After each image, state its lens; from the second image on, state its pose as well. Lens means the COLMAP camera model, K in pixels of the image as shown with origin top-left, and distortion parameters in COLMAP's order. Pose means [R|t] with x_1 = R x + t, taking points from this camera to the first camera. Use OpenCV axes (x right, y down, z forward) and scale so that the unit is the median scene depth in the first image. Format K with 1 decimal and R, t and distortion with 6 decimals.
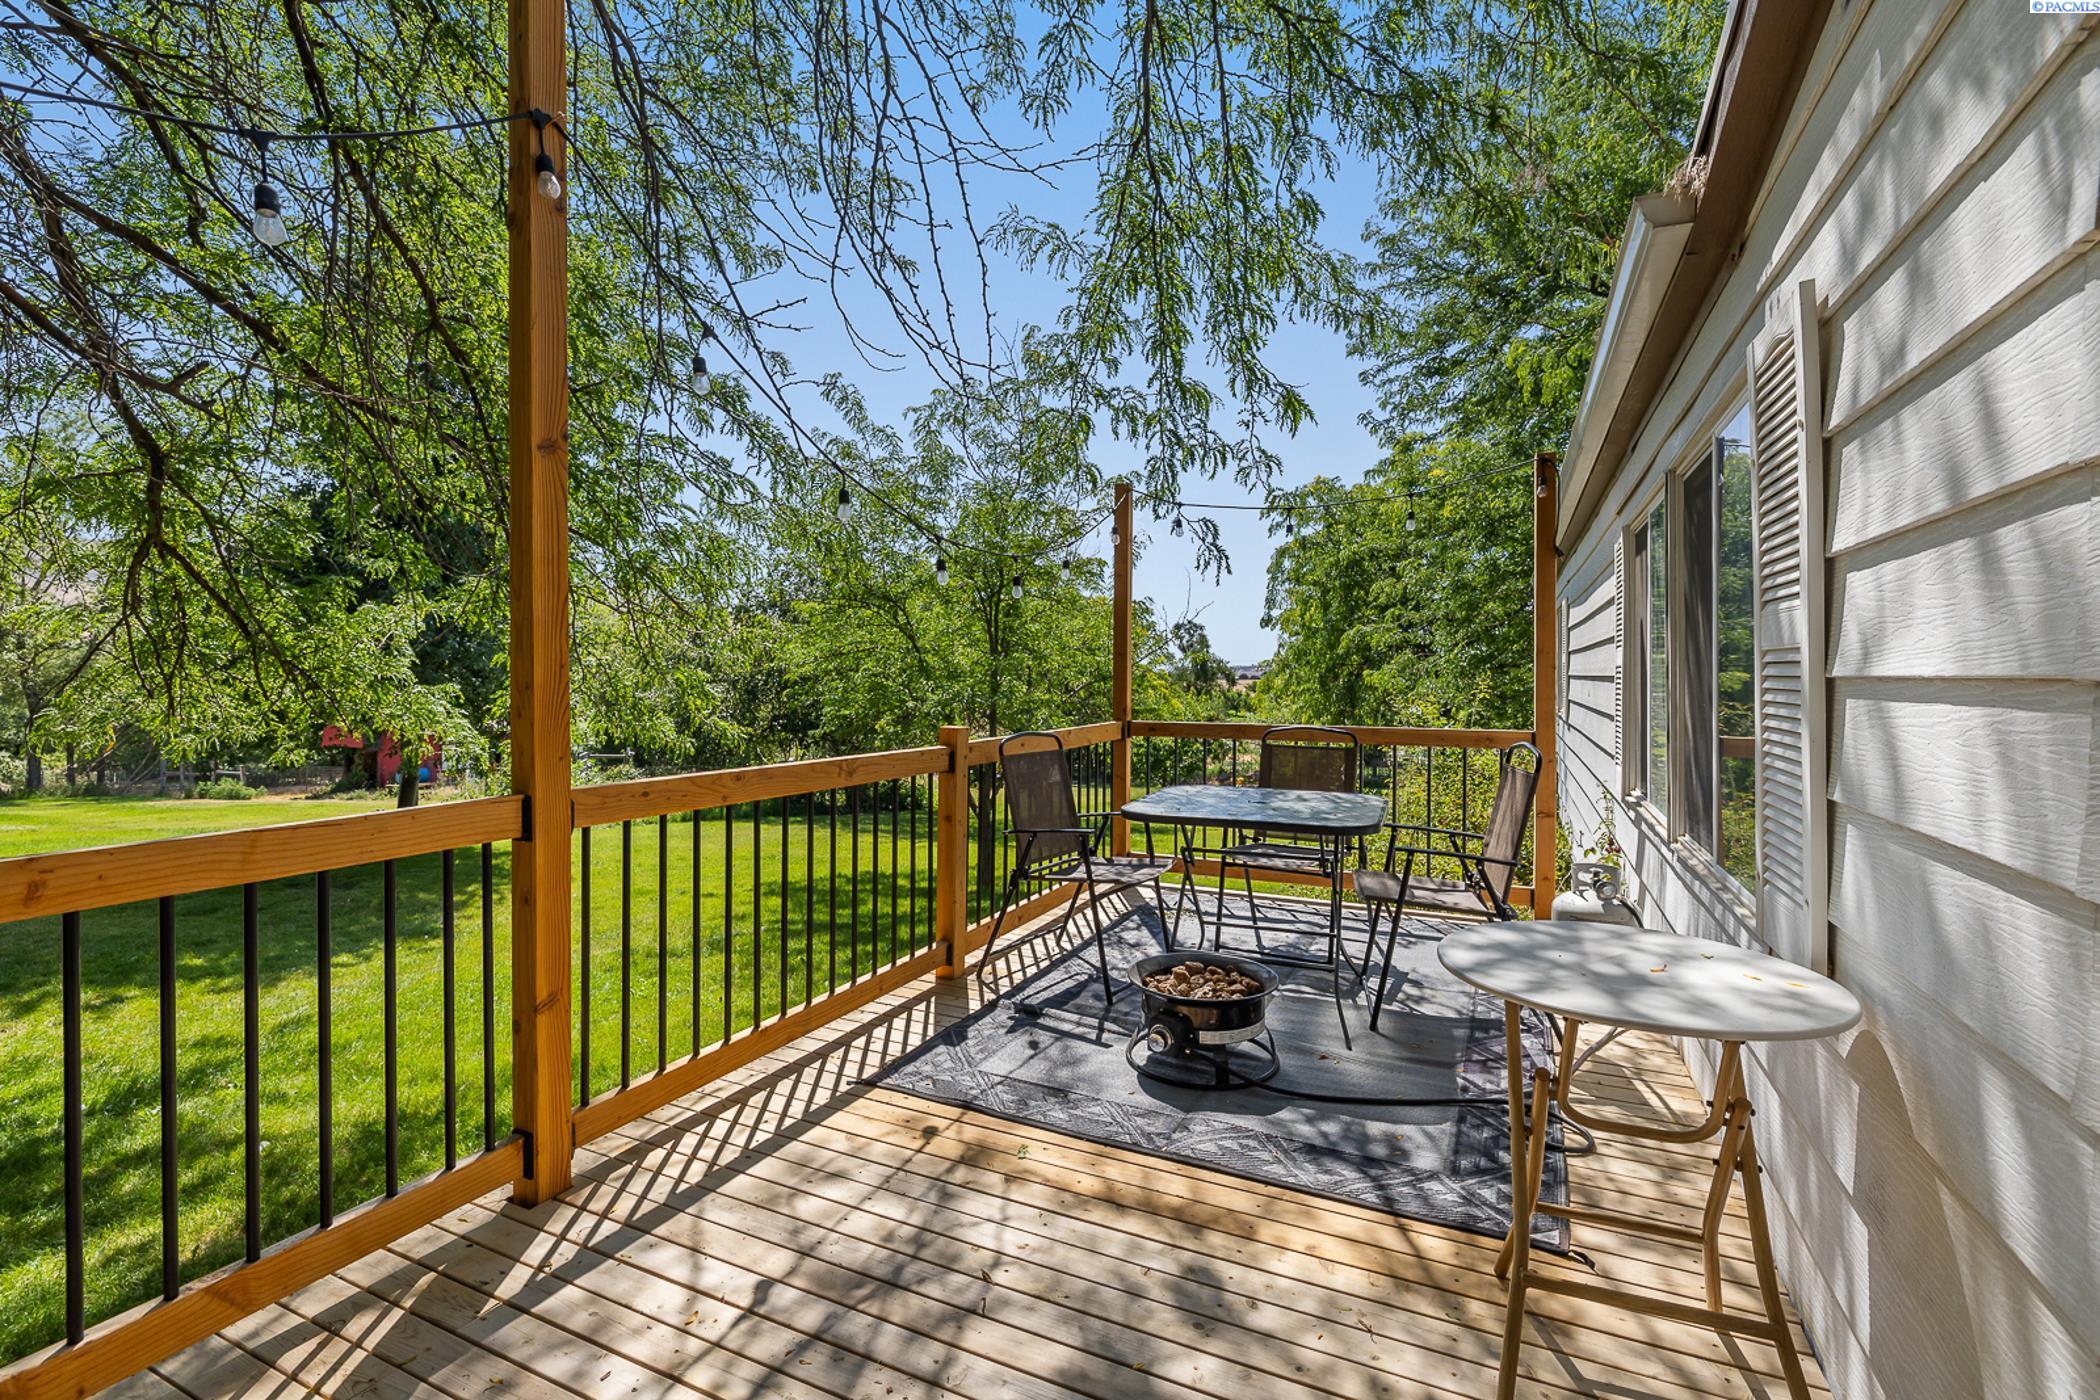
lens RADIAL K [[957.8, 0, 1057.0], [0, 957.8, 687.2], [0, 0, 1]] dist [-0.003097, -0.000008]
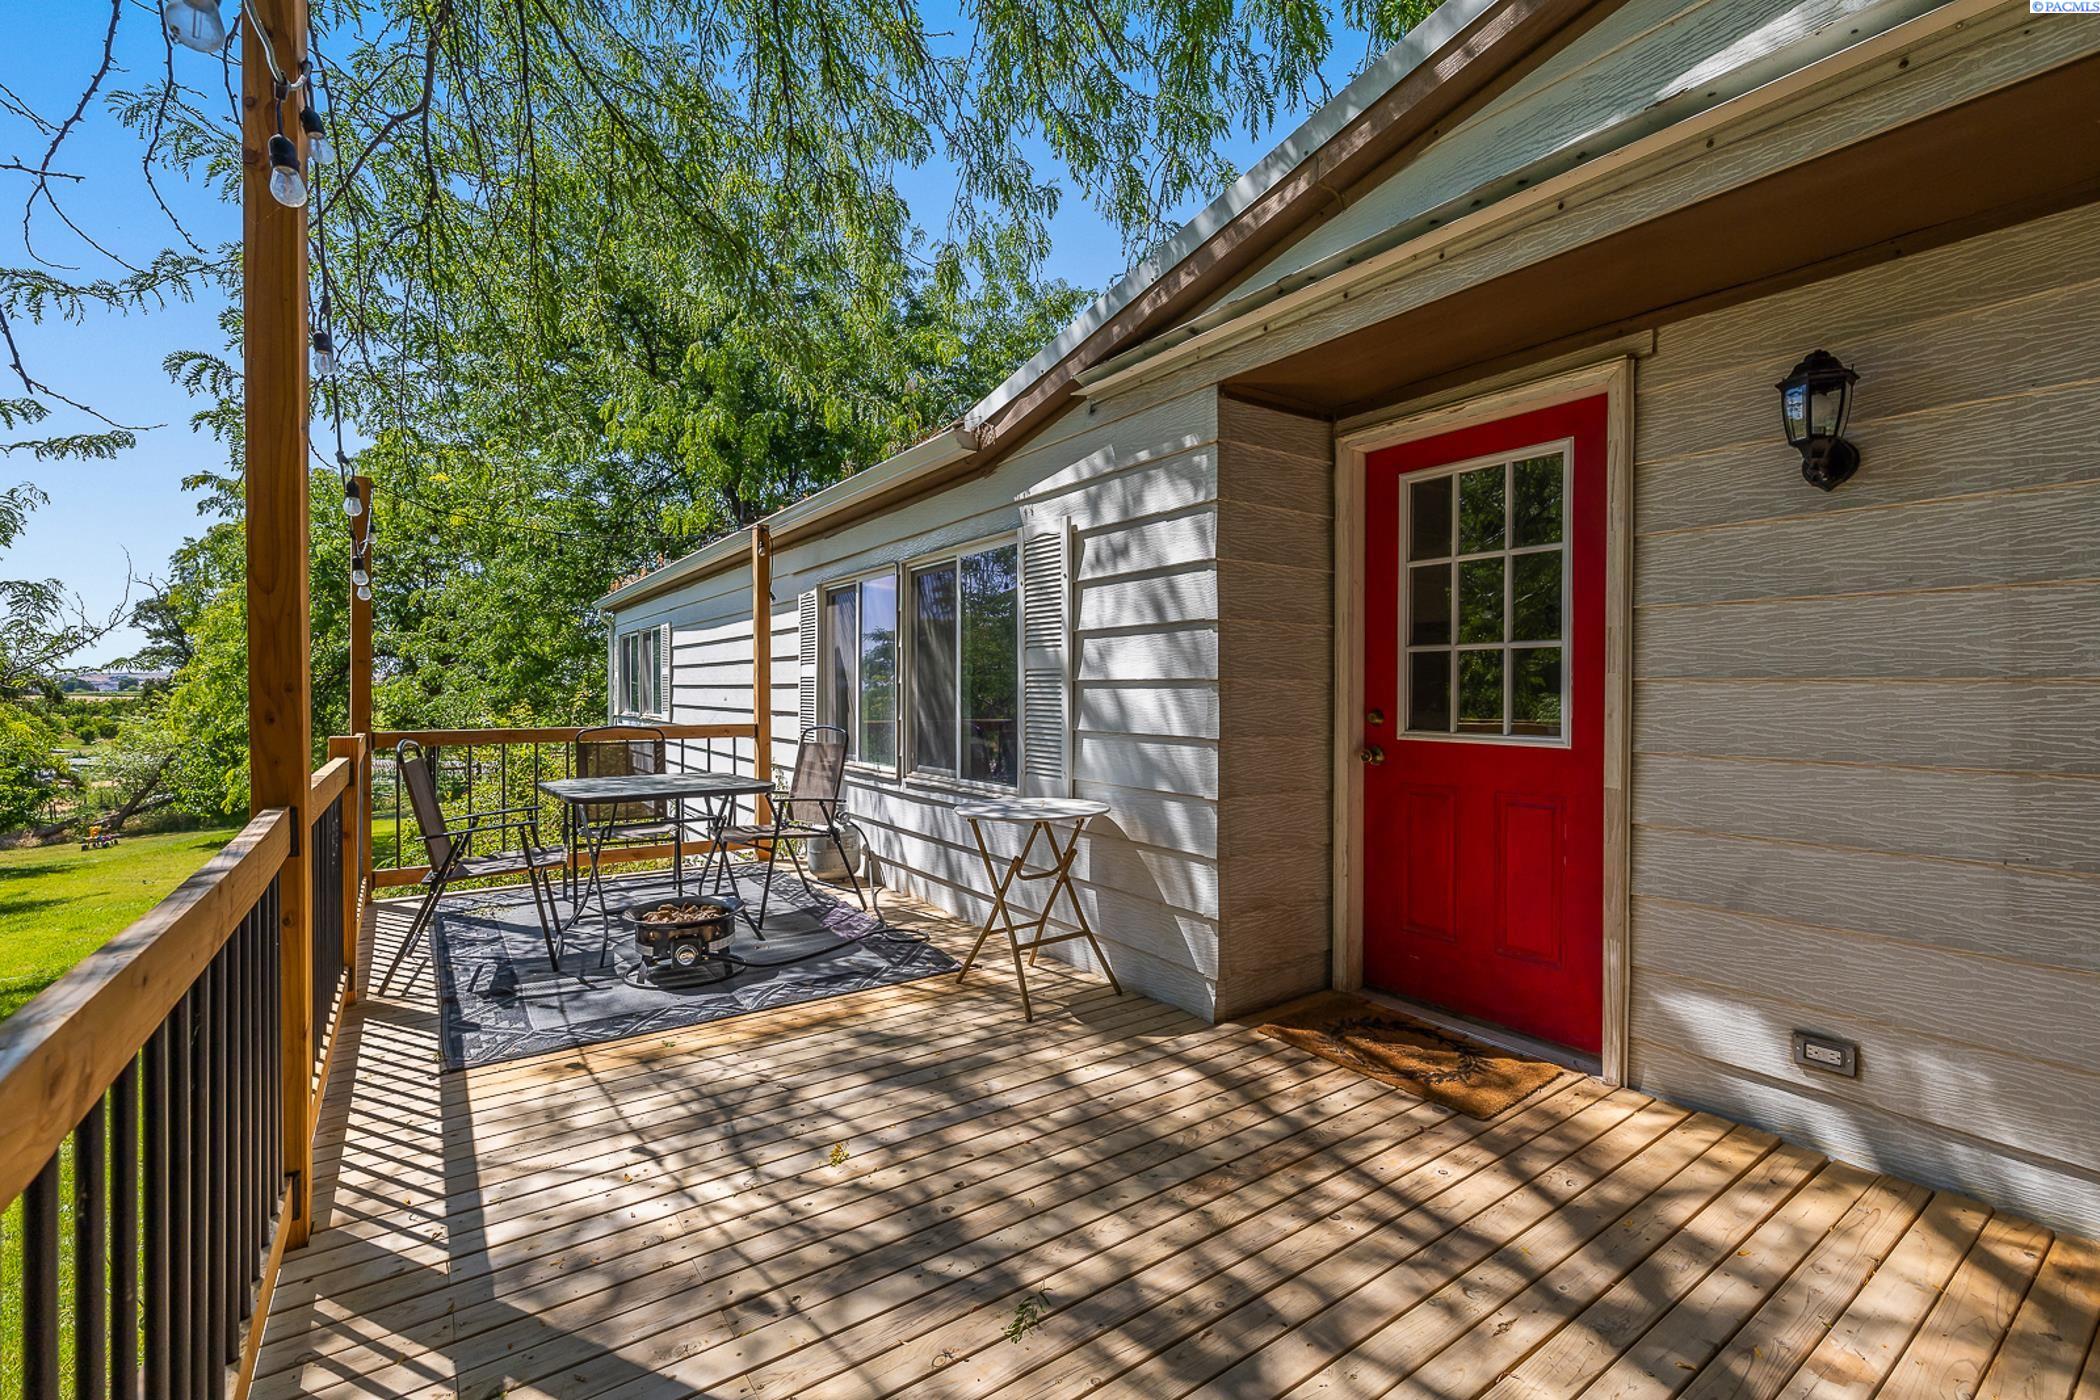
lens RADIAL K [[891.4, 0, 1053.0], [0, 891.4, 690.1], [0, 0, 1]] dist [0.004628, -0.000316]
pose [[0.506188, -0.009005, 0.862376, -0.723232], [0.016221, 0.999868, 0.000919, 0.006990], [-0.862271, 0.013524, 0.506267, -0.067623]]
